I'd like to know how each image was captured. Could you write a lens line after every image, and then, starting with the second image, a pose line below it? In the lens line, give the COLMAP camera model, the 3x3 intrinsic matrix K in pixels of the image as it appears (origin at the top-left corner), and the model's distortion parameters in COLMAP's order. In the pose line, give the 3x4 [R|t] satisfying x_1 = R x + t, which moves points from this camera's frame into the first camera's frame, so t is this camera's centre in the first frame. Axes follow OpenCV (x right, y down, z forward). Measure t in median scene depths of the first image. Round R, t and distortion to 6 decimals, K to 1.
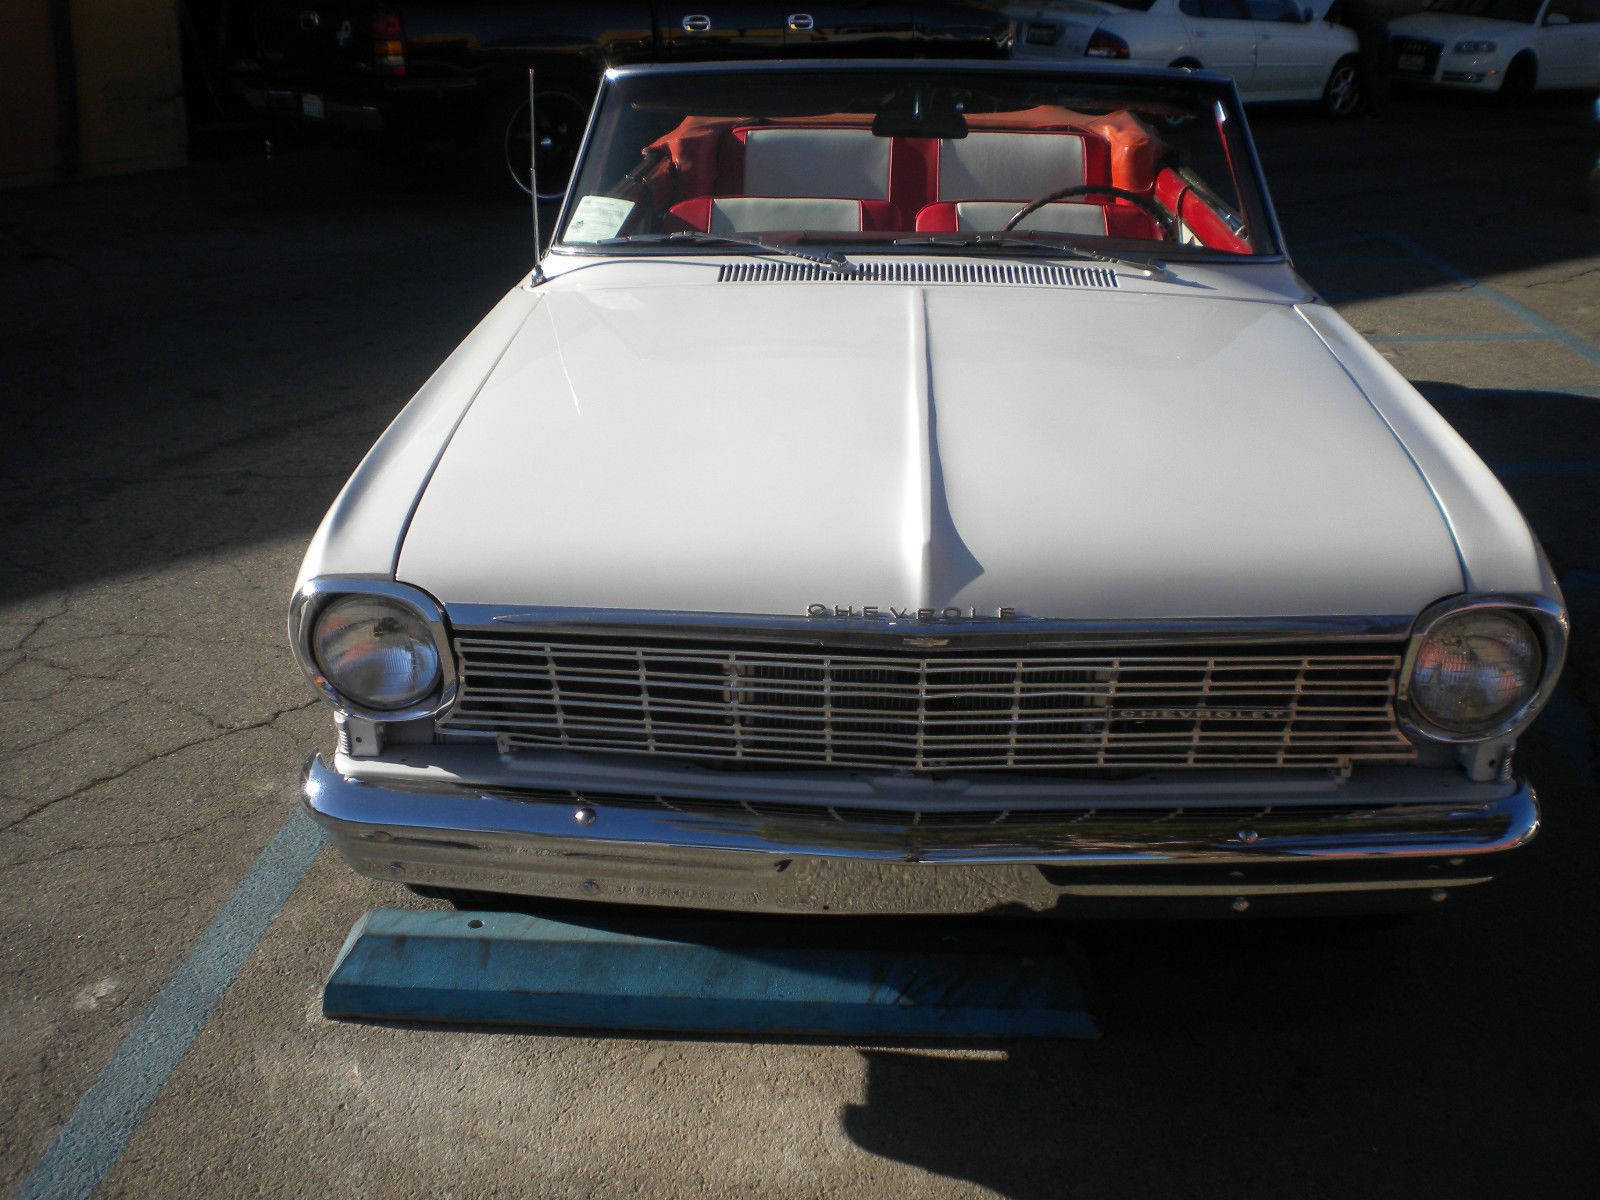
lens RADIAL K [[1694.9, 0, 797.6], [0, 1694.9, 604.6], [0, 0, 1]] dist [-0.159901, 0.000000]
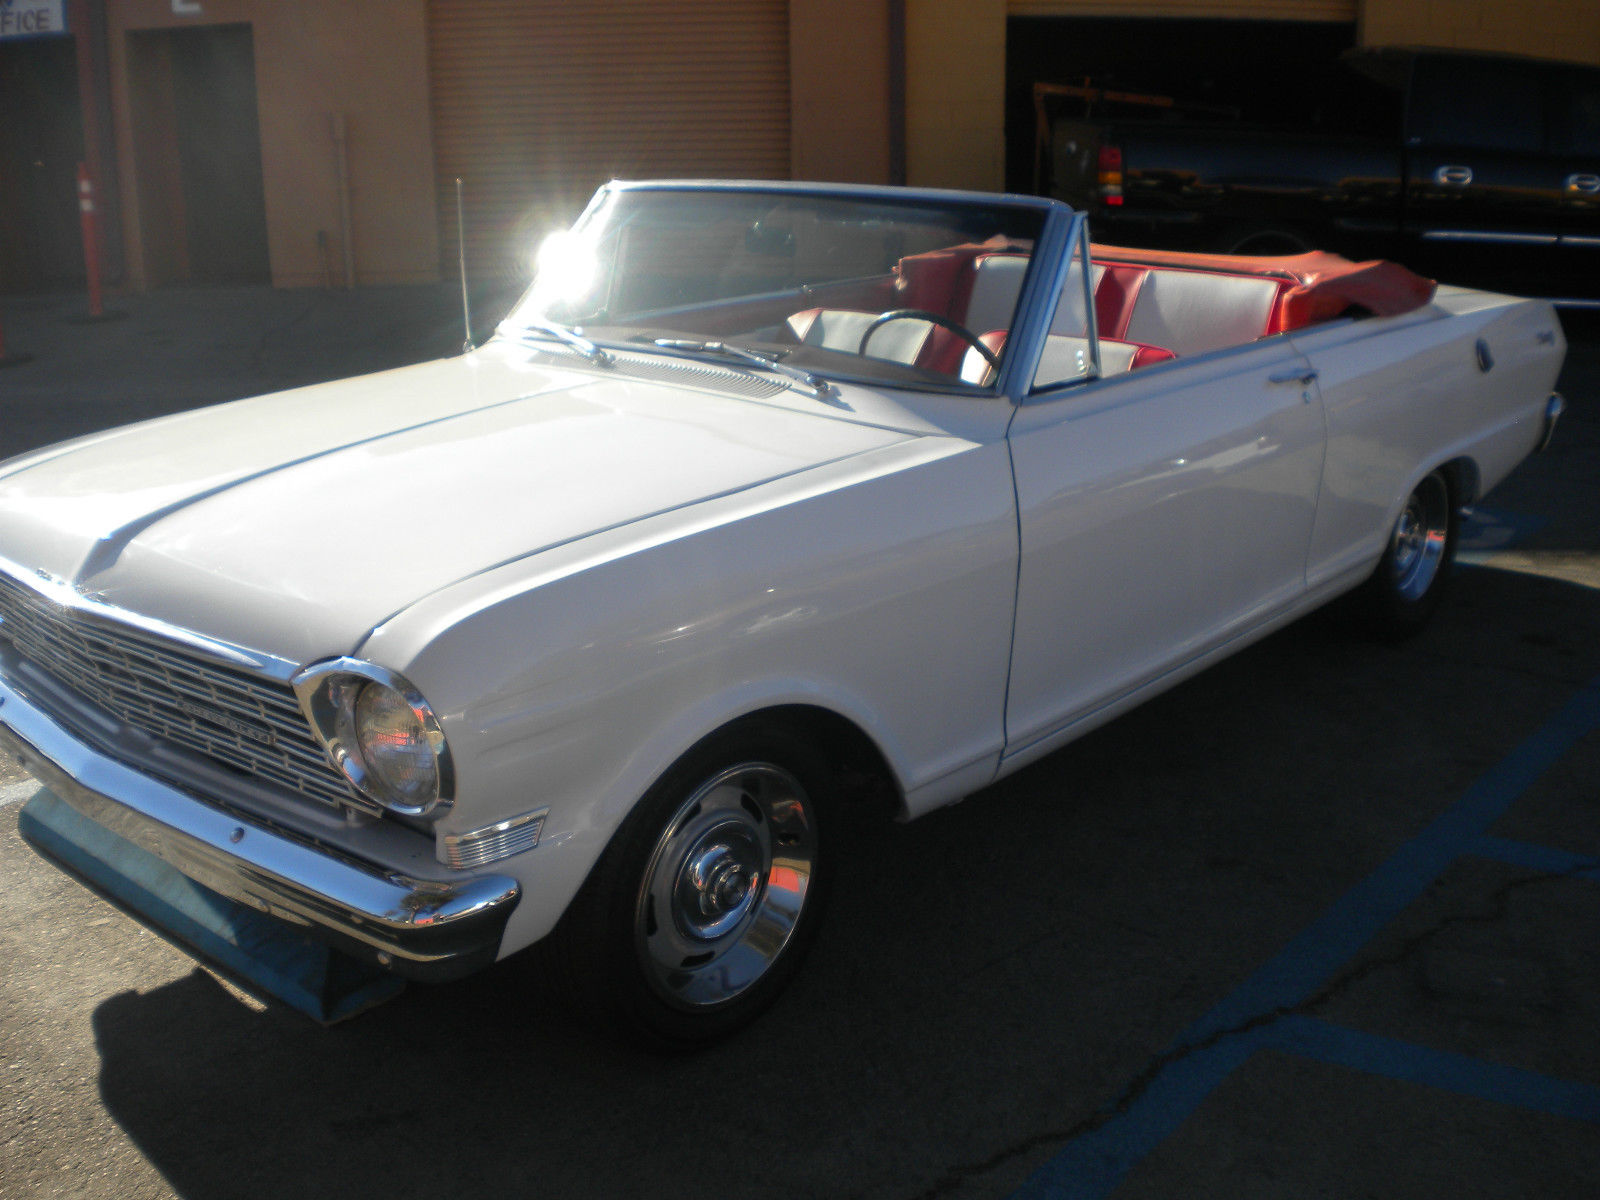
lens RADIAL K [[1694.9, 0, 803.7], [0, 1694.9, 605.4], [0, 0, 1]] dist [-0.159901, 0.000000]
pose [[0.793959, 0.172841, -0.582884, 0.264951], [-0.218323, 0.975844, -0.008018, -0.020207], [0.567418, 0.133624, 0.812515, 0.059861]]
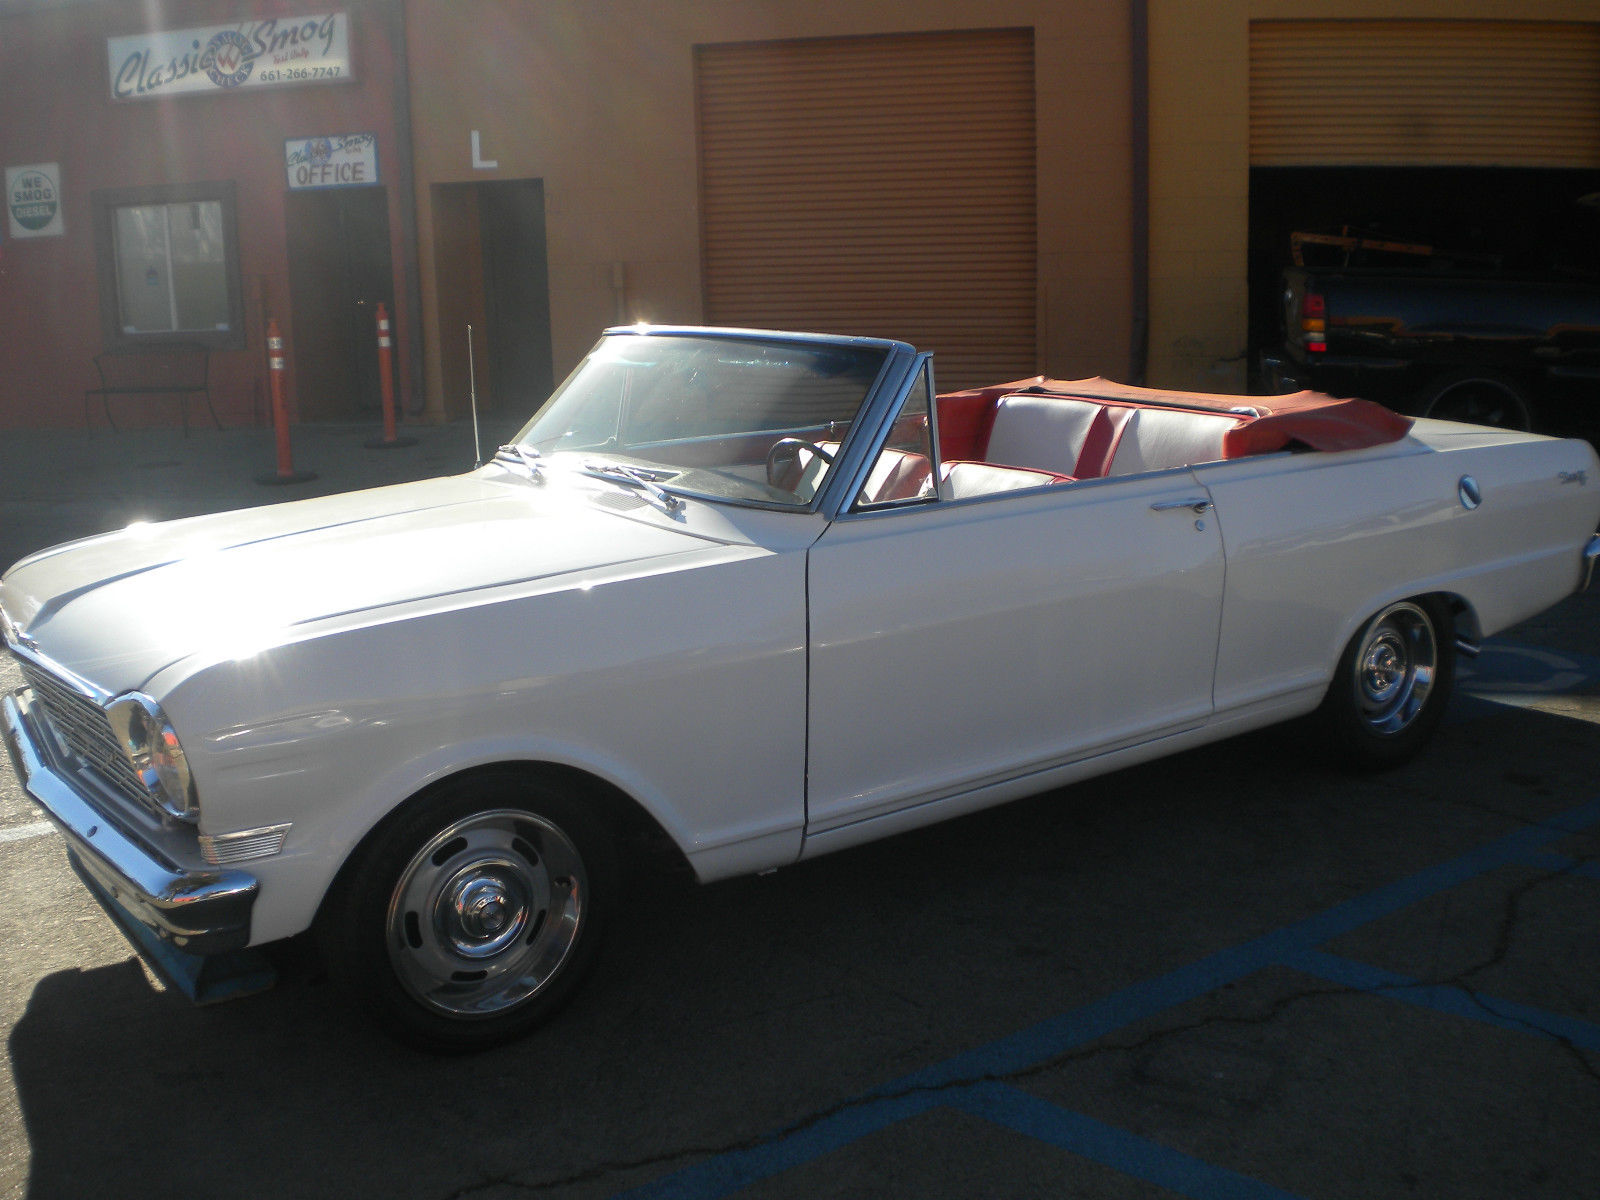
lens RADIAL K [[1694.9, 0, 795.4], [0, 1694.9, 599.1], [0, 0, 1]] dist [-0.159901, 0.000000]
pose [[0.637090, 0.144896, -0.757048, 0.375659], [-0.266314, 0.963065, -0.039788, -0.036128], [0.723321, 0.226961, 0.652146, 0.100038]]
